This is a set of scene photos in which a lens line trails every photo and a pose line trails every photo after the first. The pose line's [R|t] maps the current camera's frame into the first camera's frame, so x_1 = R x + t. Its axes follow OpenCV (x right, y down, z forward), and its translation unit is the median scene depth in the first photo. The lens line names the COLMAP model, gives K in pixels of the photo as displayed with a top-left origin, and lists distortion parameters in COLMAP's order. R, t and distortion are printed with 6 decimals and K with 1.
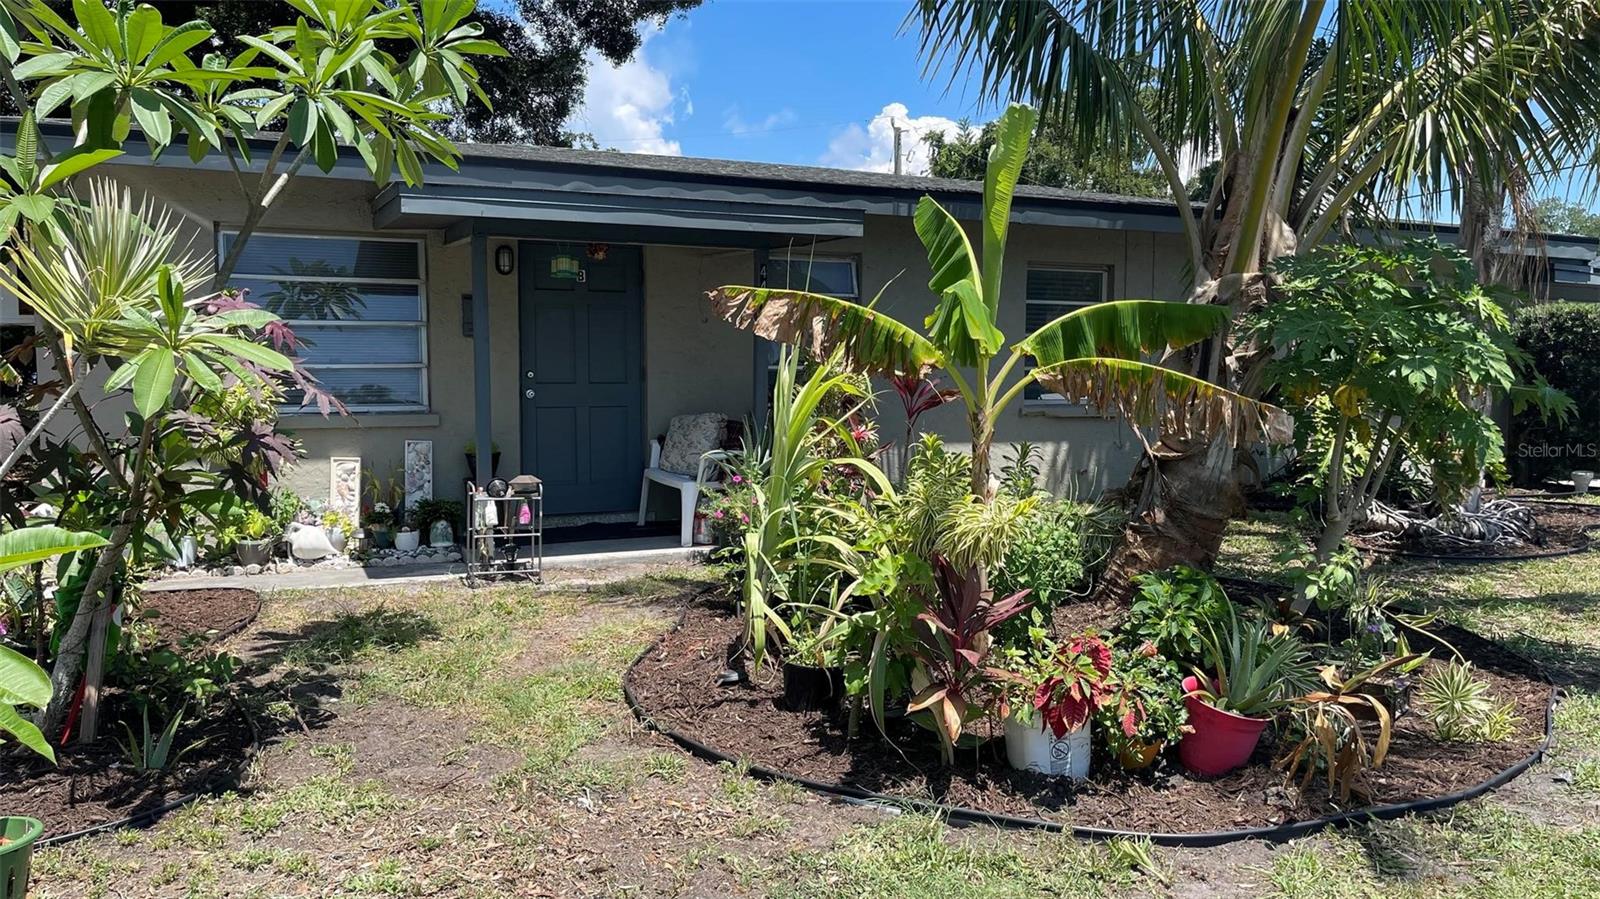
lens RADIAL K [[1203.4, 0, 800.0], [0, 1203.4, 449.5], [0, 0, 1]] dist [0.070997, -0.097021]
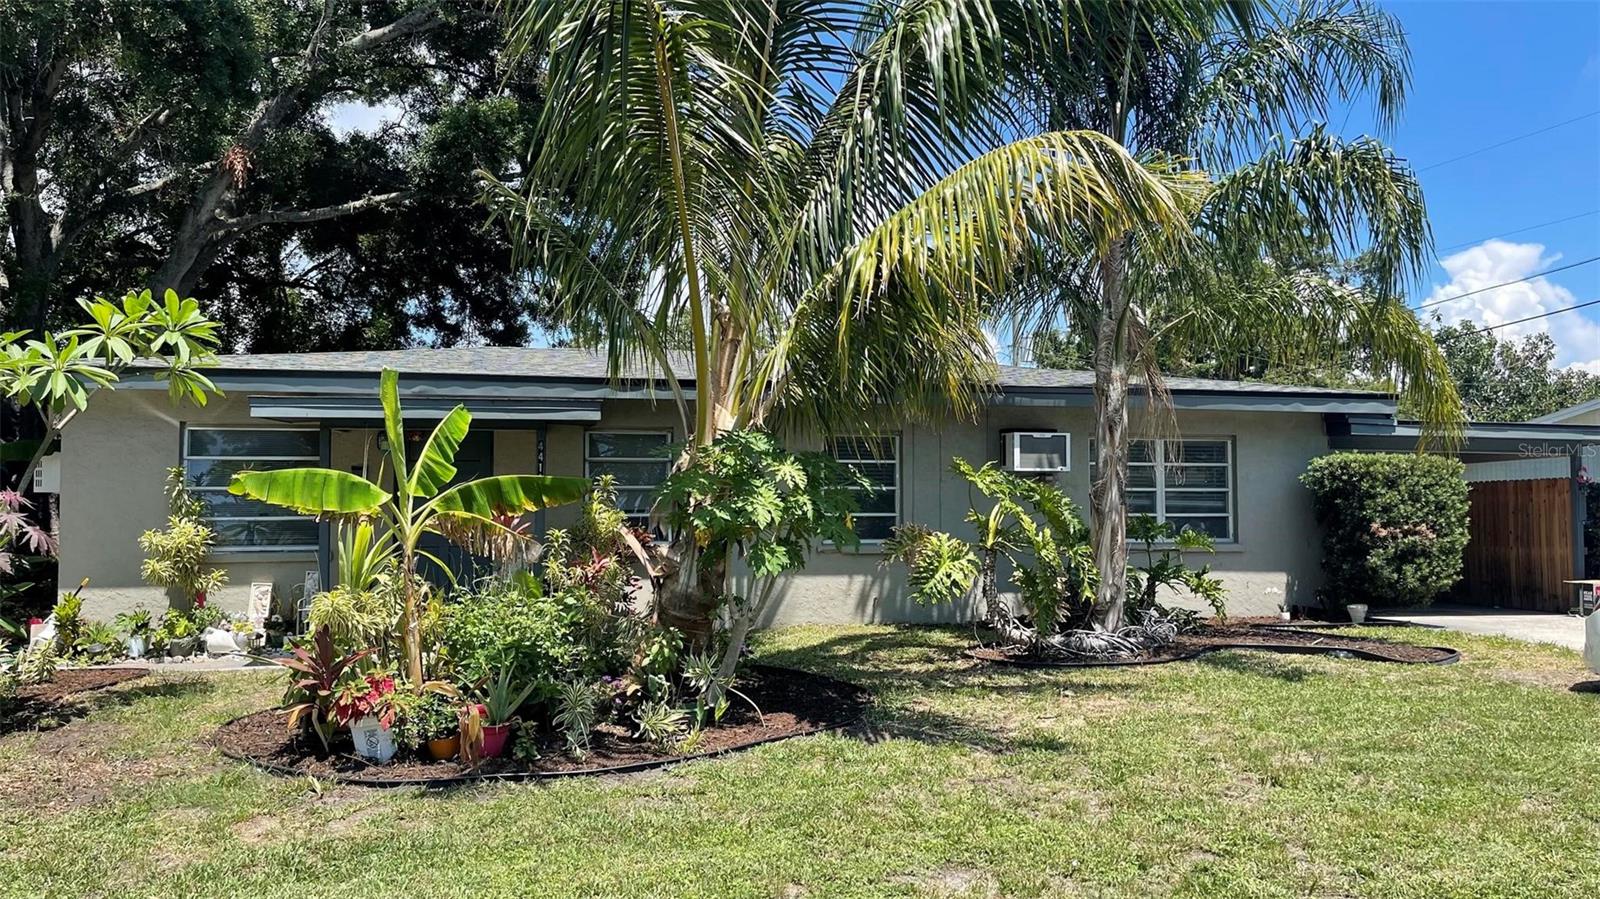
lens RADIAL K [[1203.4, 0, 800.0], [0, 1203.4, 449.5], [0, 0, 1]] dist [0.070997, -0.097021]
pose [[0.980799, -0.018204, -0.194168, 0.533055], [-0.005437, 0.992695, -0.120532, 0.020229], [0.194943, 0.119273, 0.973535, -0.281537]]
